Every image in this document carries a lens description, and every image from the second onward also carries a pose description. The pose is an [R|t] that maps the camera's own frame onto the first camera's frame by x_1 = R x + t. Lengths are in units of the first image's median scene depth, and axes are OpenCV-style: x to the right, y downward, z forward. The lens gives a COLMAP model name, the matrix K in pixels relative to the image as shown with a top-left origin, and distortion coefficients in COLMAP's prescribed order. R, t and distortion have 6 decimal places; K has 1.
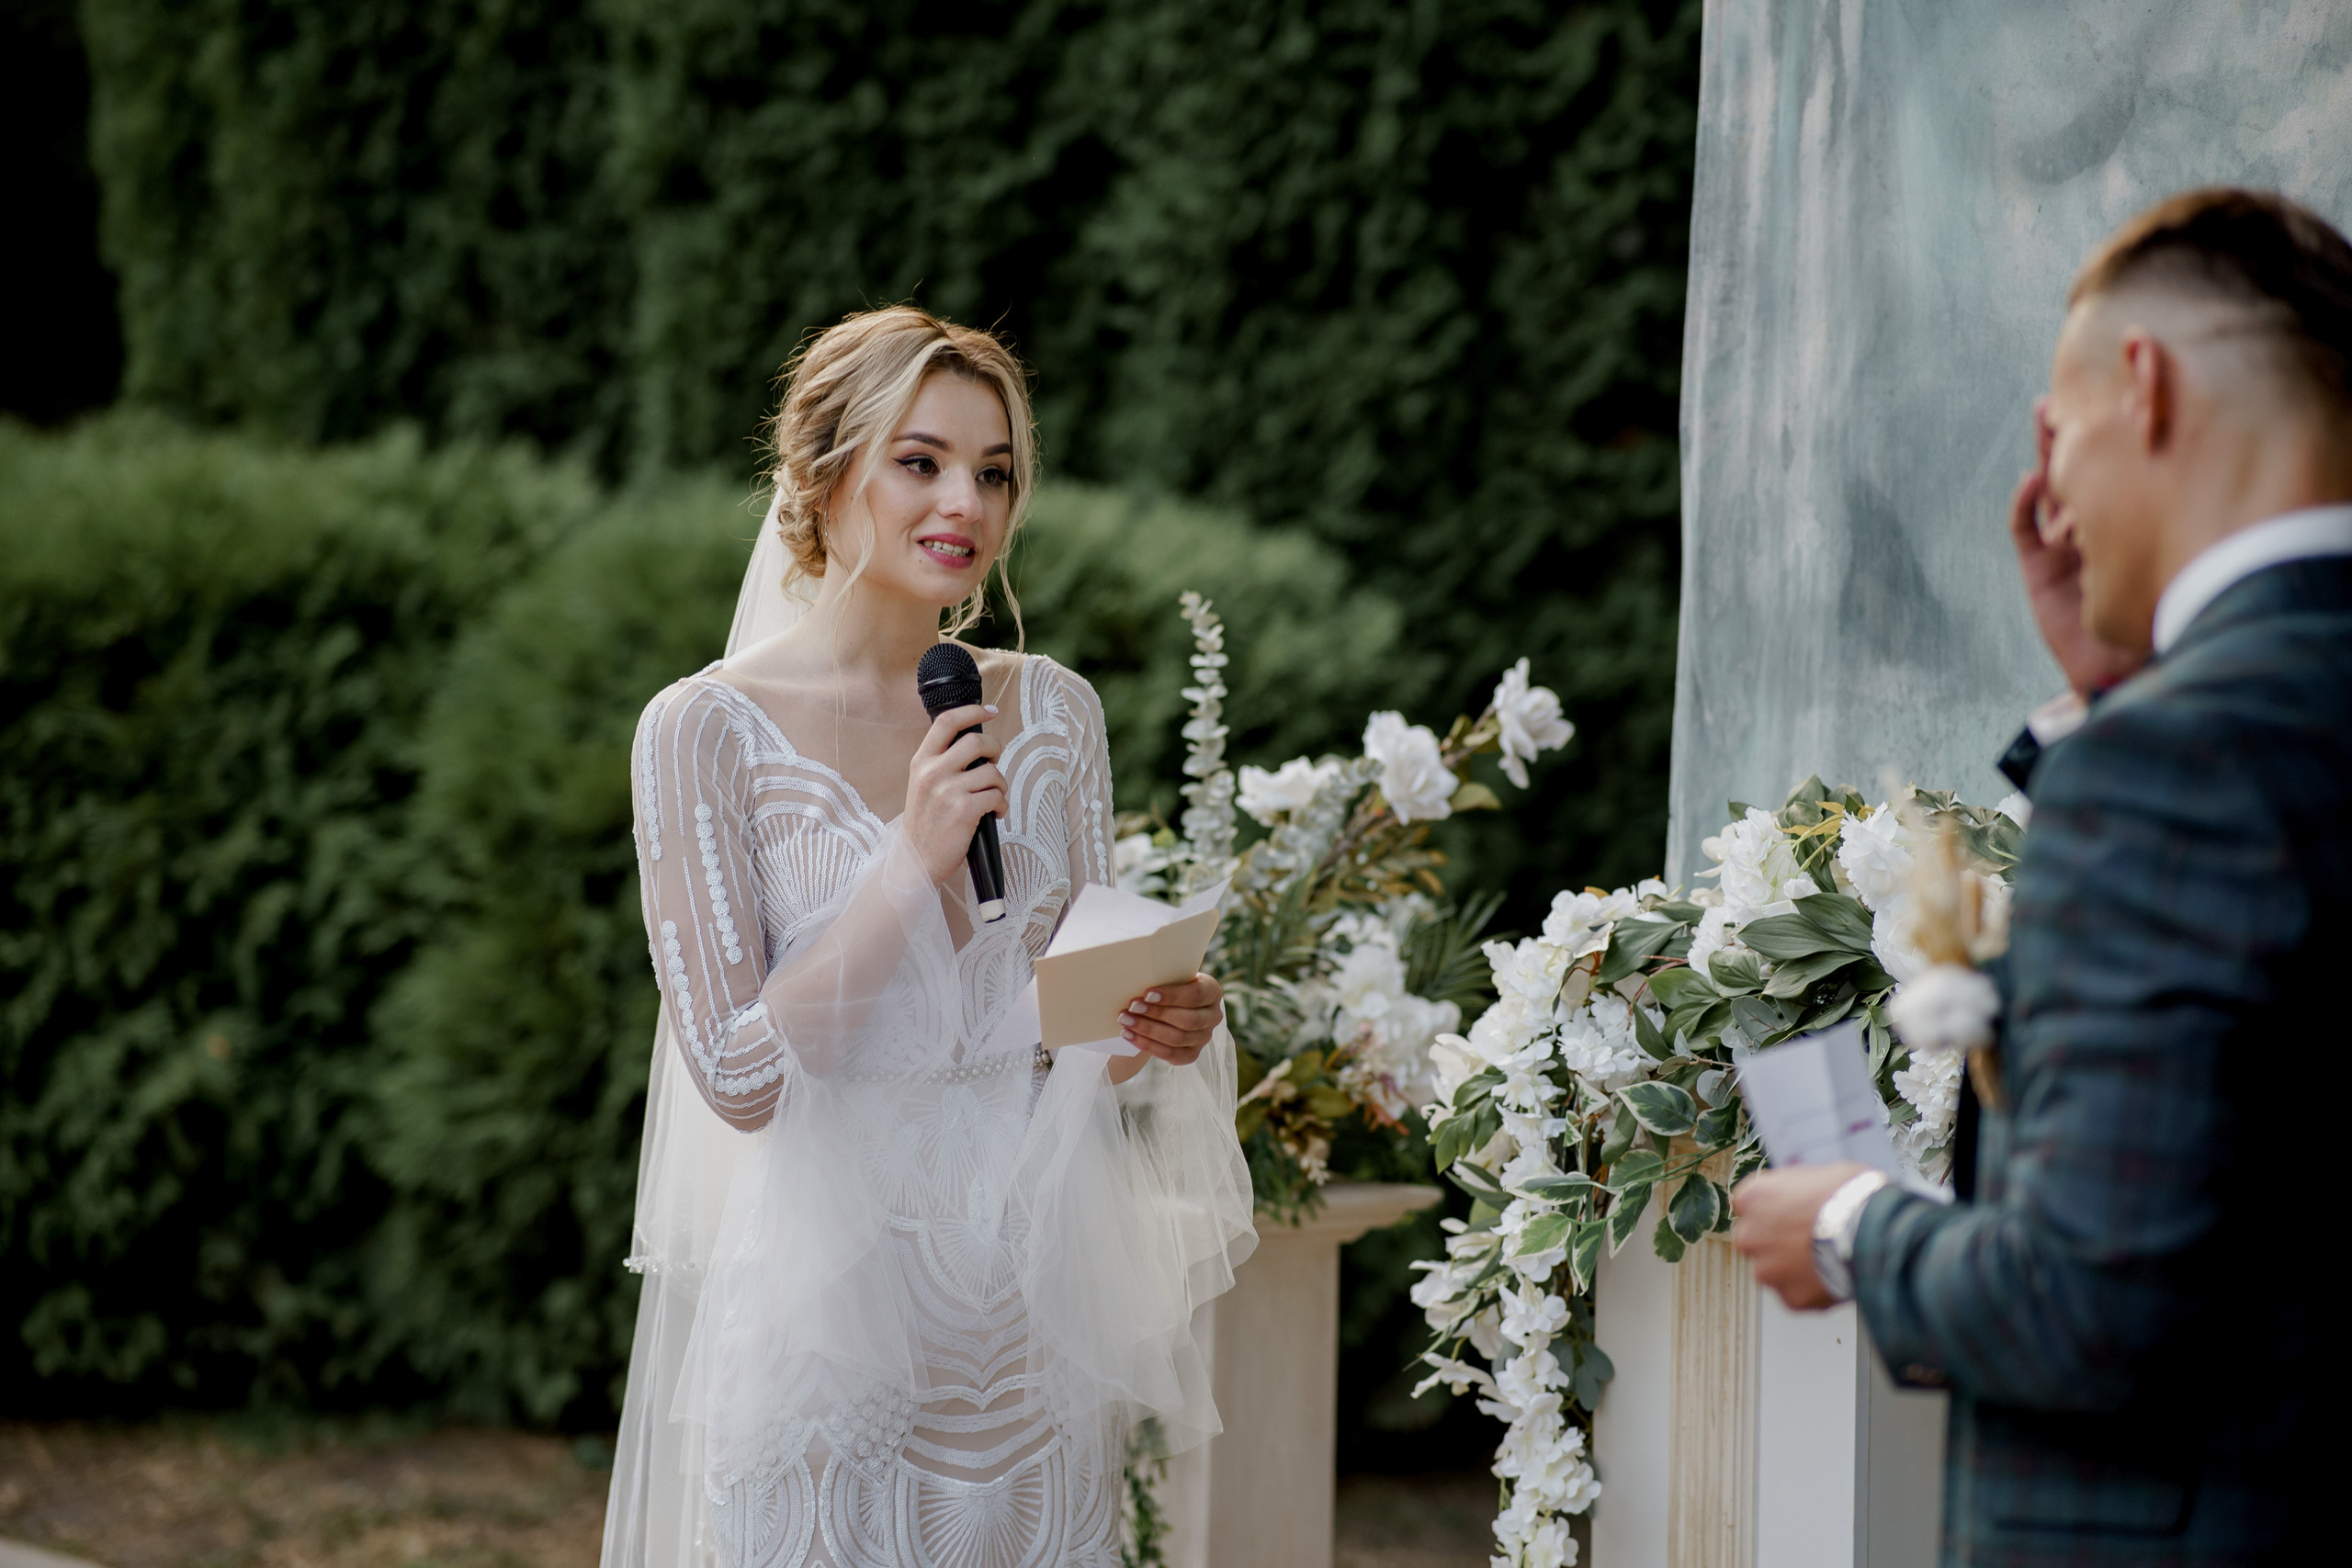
lens RADIAL K [[5380.5, 0, 987.0], [0, 5380.5, 774.9], [0, 0, 1]] dist [0.705974, -1.884643]
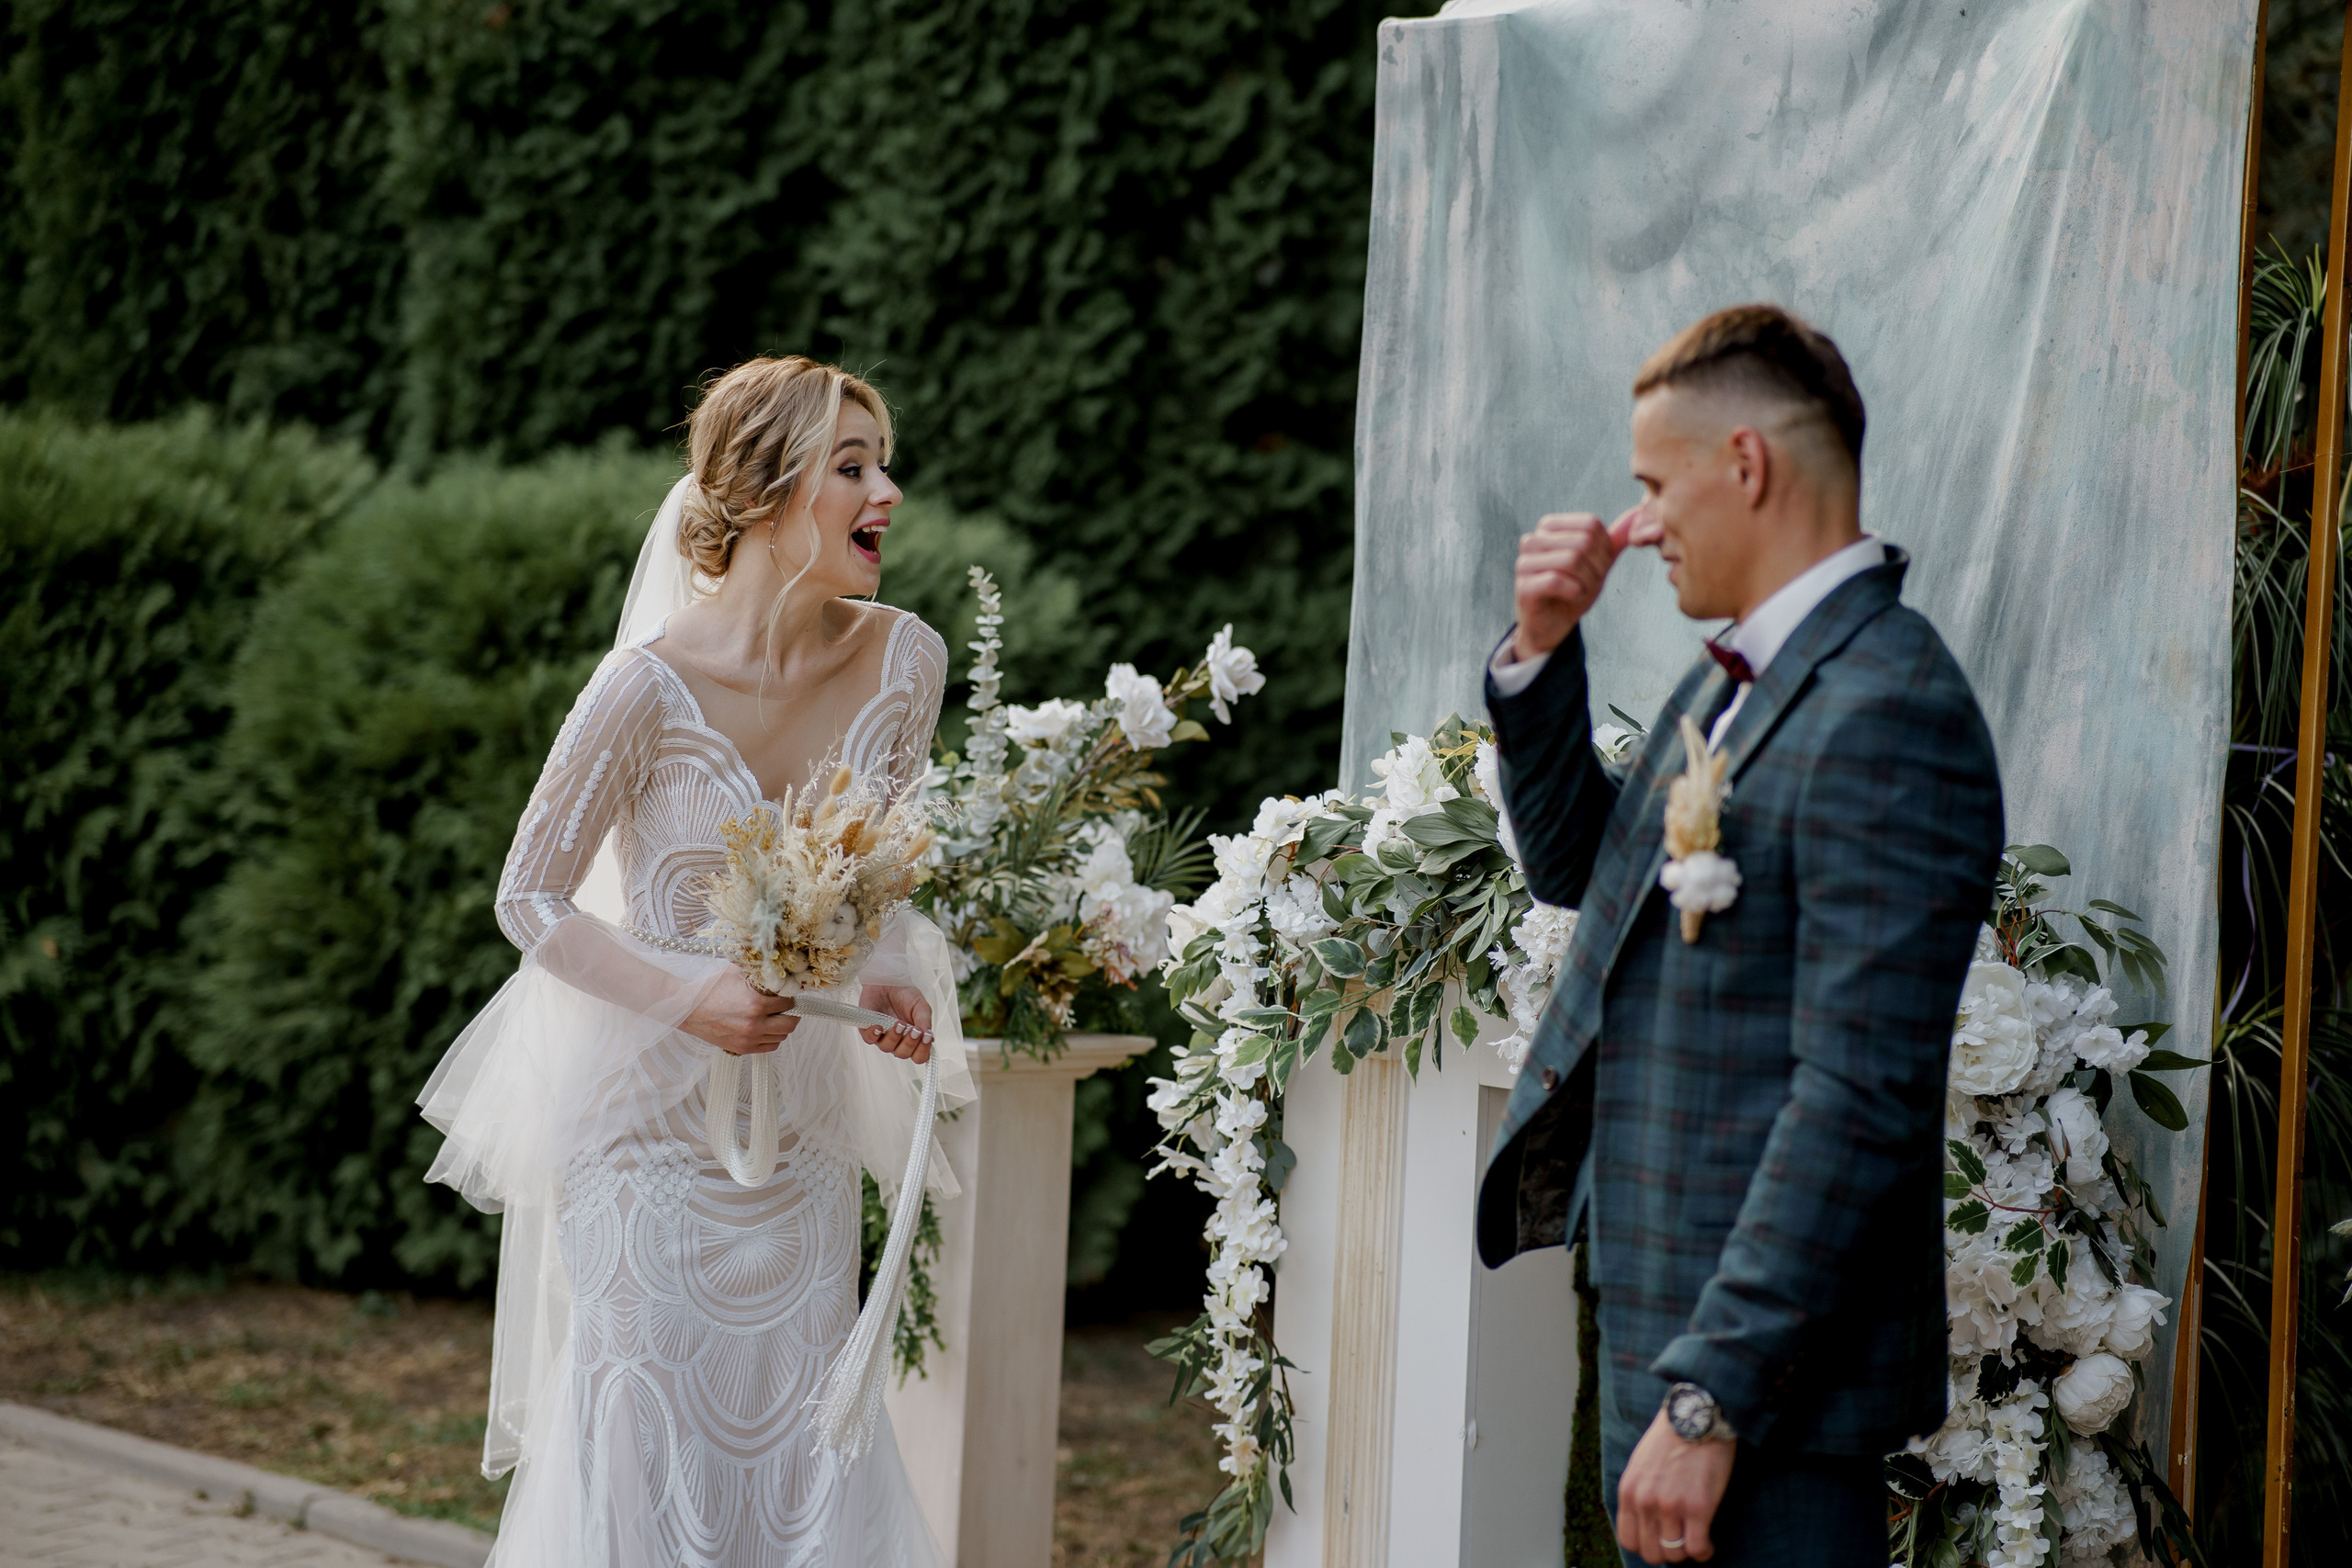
lens RADIAL K [[5380.5, 0, 987.0], [0, 5380.5, 774.9], [0, 0, 1]] dist [0.705974, -1.884643]
pose [[0.997003, 0.014673, 0.075954, -0.033385], [-0.014987, 0.999881, 0.003557, 0.006588], [-0.075893, -0.004684, 0.997105, -0.164540]]
